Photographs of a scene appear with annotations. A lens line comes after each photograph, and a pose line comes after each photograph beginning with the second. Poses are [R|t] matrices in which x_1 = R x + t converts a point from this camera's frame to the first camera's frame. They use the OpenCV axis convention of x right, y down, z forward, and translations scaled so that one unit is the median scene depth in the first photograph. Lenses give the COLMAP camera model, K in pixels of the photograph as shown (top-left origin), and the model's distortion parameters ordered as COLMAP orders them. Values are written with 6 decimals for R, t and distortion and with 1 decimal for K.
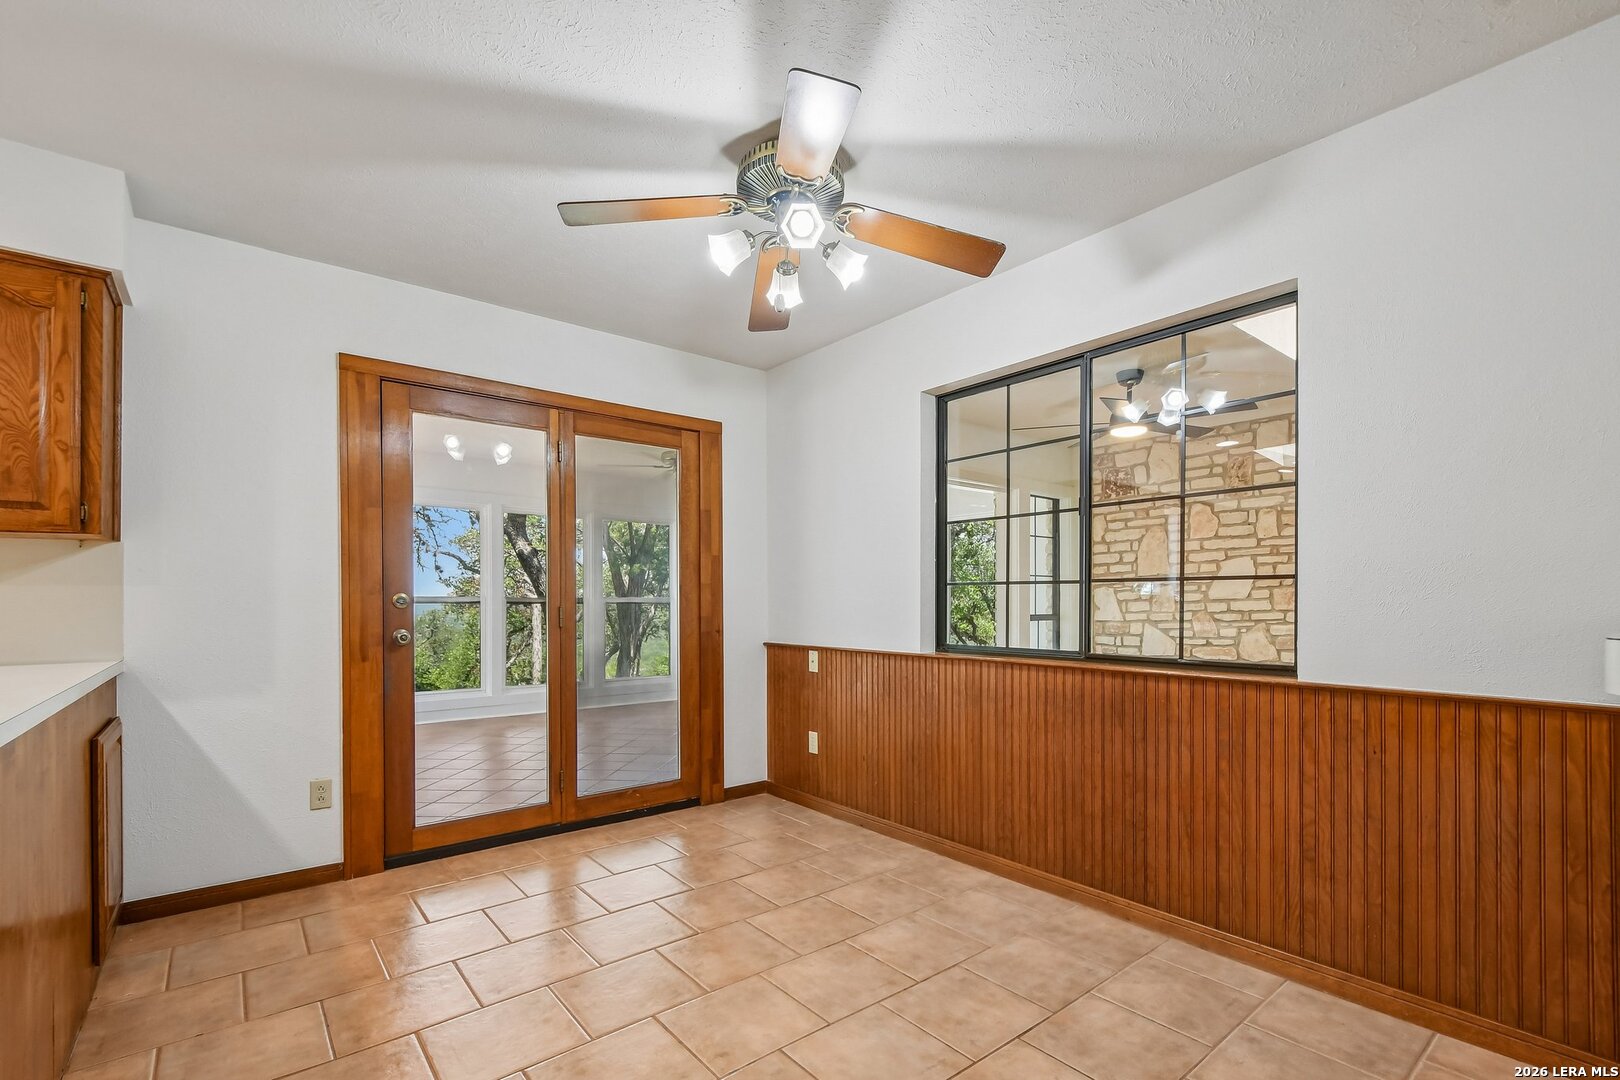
lens RADIAL K [[722.3, 0, 818.6], [0, 722.3, 598.7], [0, 0, 1]] dist [0.005871, -0.003777]
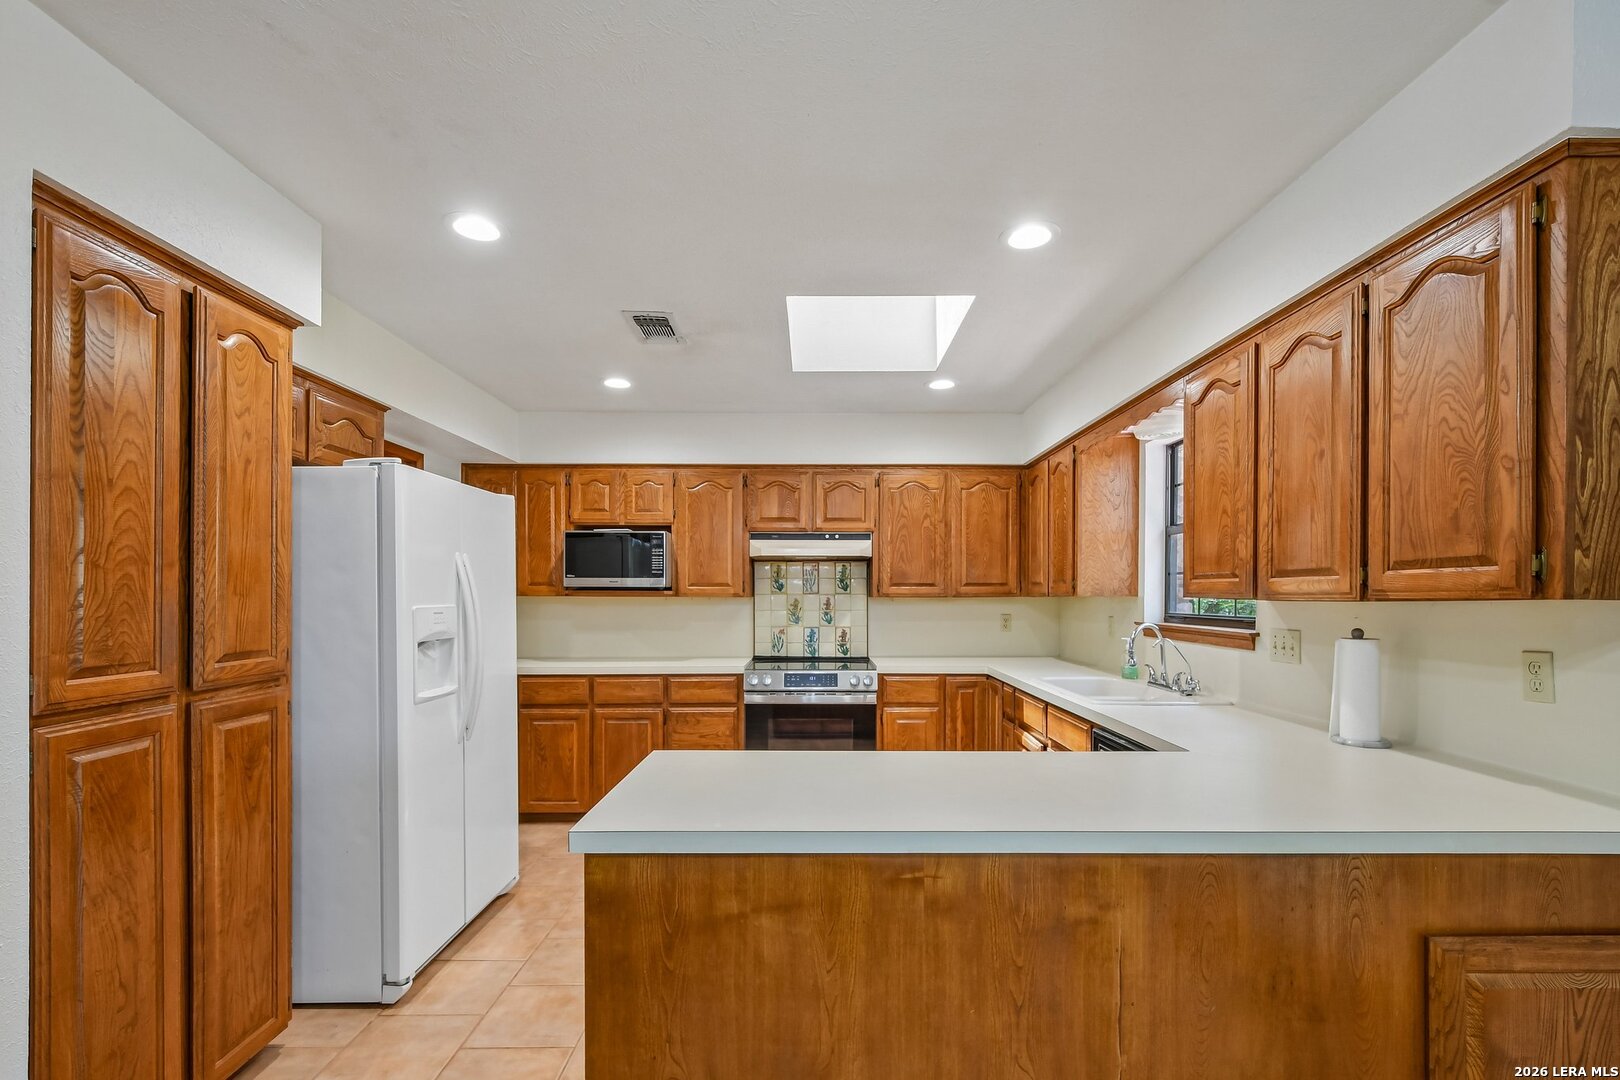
lens RADIAL K [[722.3, 0, 817.9], [0, 722.3, 597.5], [0, 0, 1]] dist [0.005871, -0.003777]
pose [[-0.617200, 0.001064, -0.786806, -0.159853], [0.001986, 0.999998, -0.000206, -0.088713], [0.786804, -0.001689, -0.617201, 0.863525]]
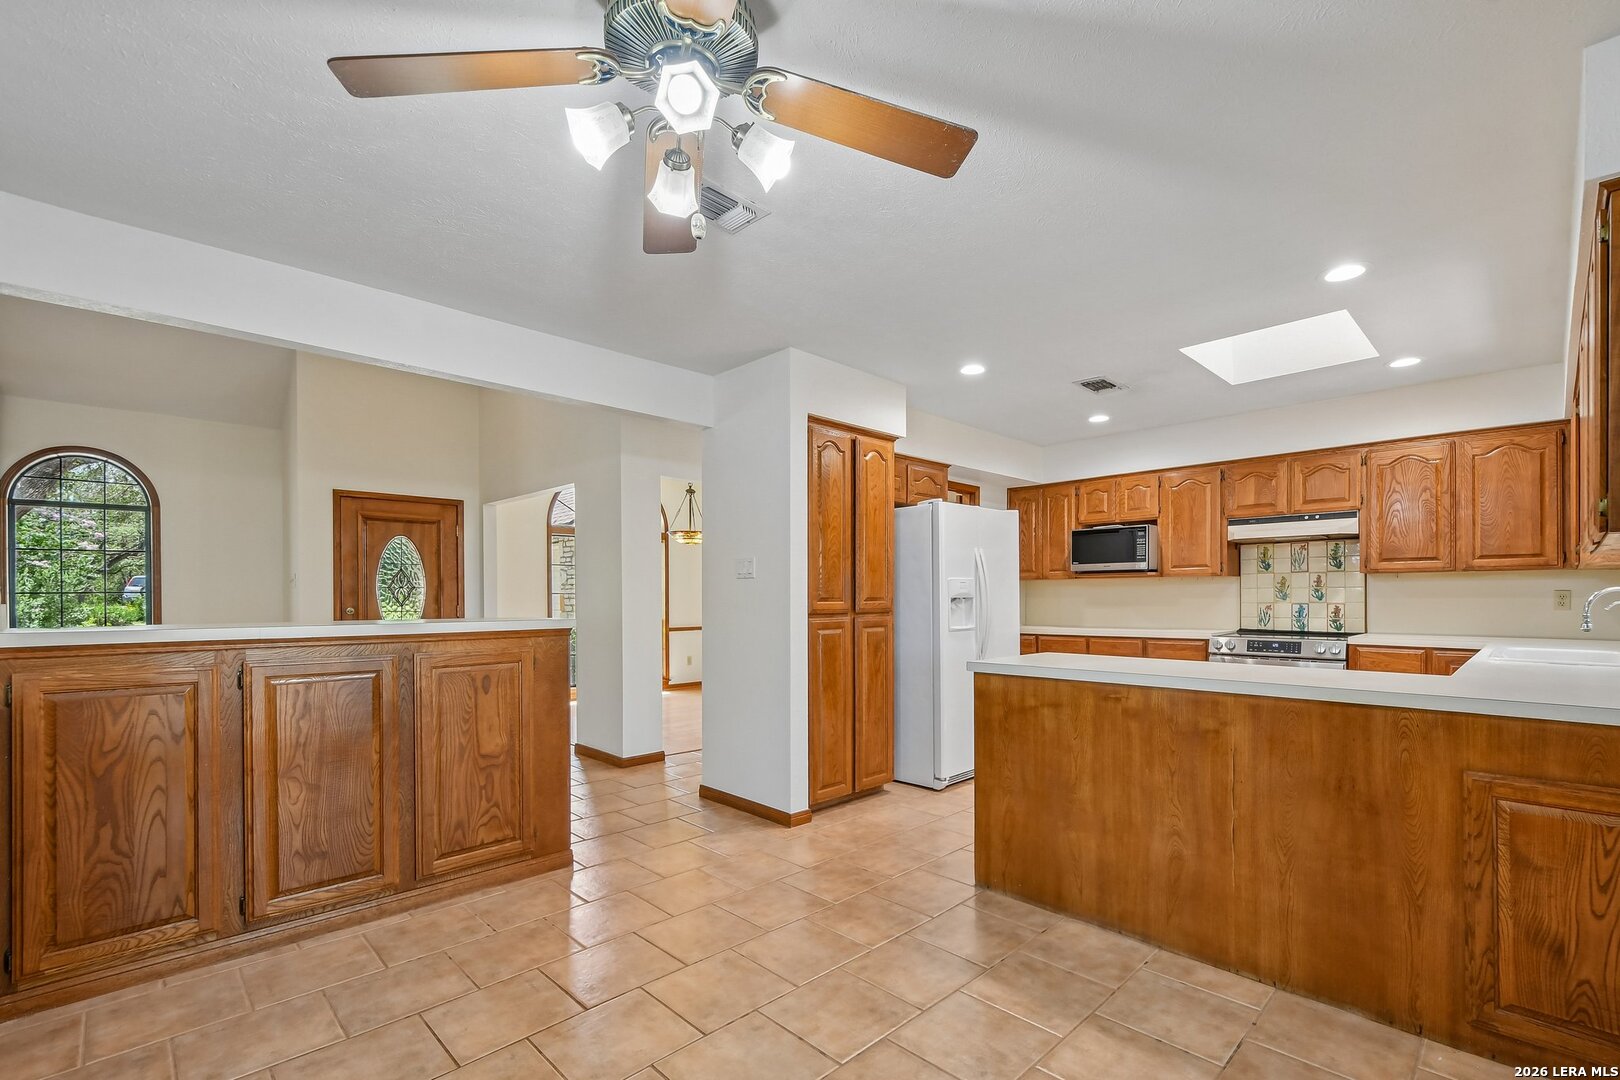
lens RADIAL K [[722.3, 0, 821.8], [0, 722.3, 599.2], [0, 0, 1]] dist [0.005871, -0.003777]
pose [[-0.994550, 0.003735, -0.104195, -0.088502], [0.003925, 0.999991, -0.001613, -0.019633], [0.104188, -0.002013, -0.994556, 1.623328]]
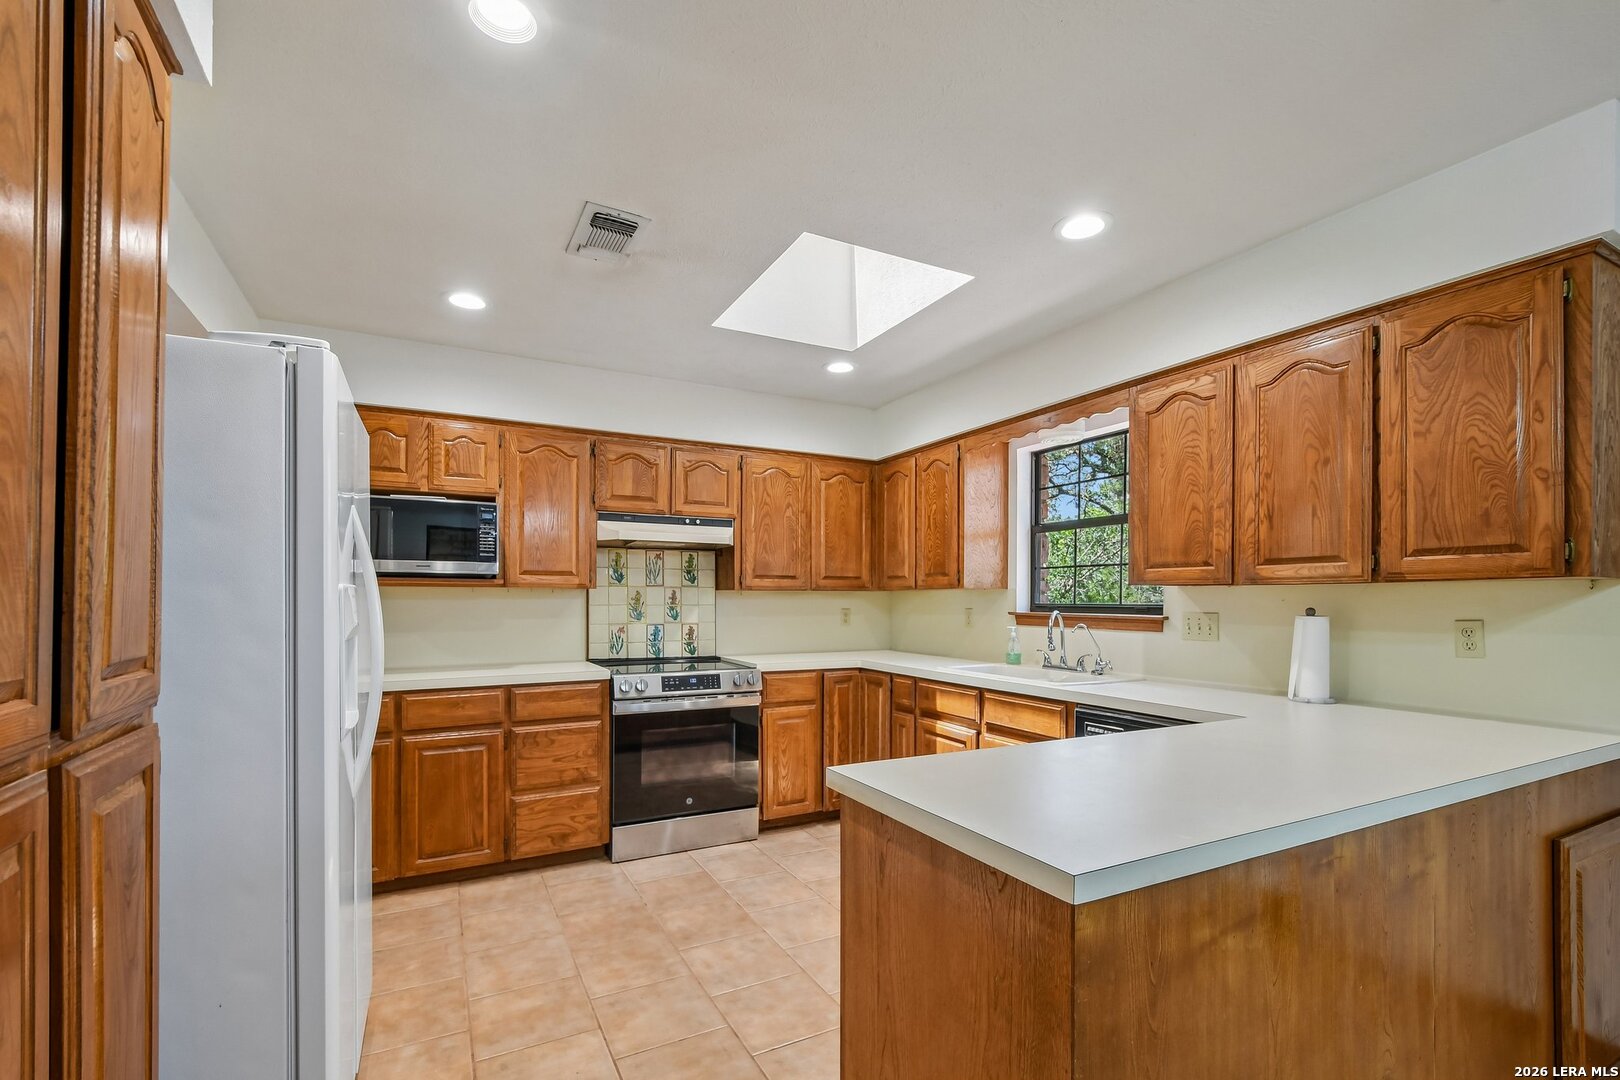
lens RADIAL K [[722.3, 0, 819.2], [0, 722.3, 598.3], [0, 0, 1]] dist [0.005871, -0.003777]
pose [[-0.180581, -0.003775, -0.983553, -0.061569], [0.001934, 0.999989, -0.004193, -0.060840], [0.983558, -0.002659, -0.180572, 0.305590]]
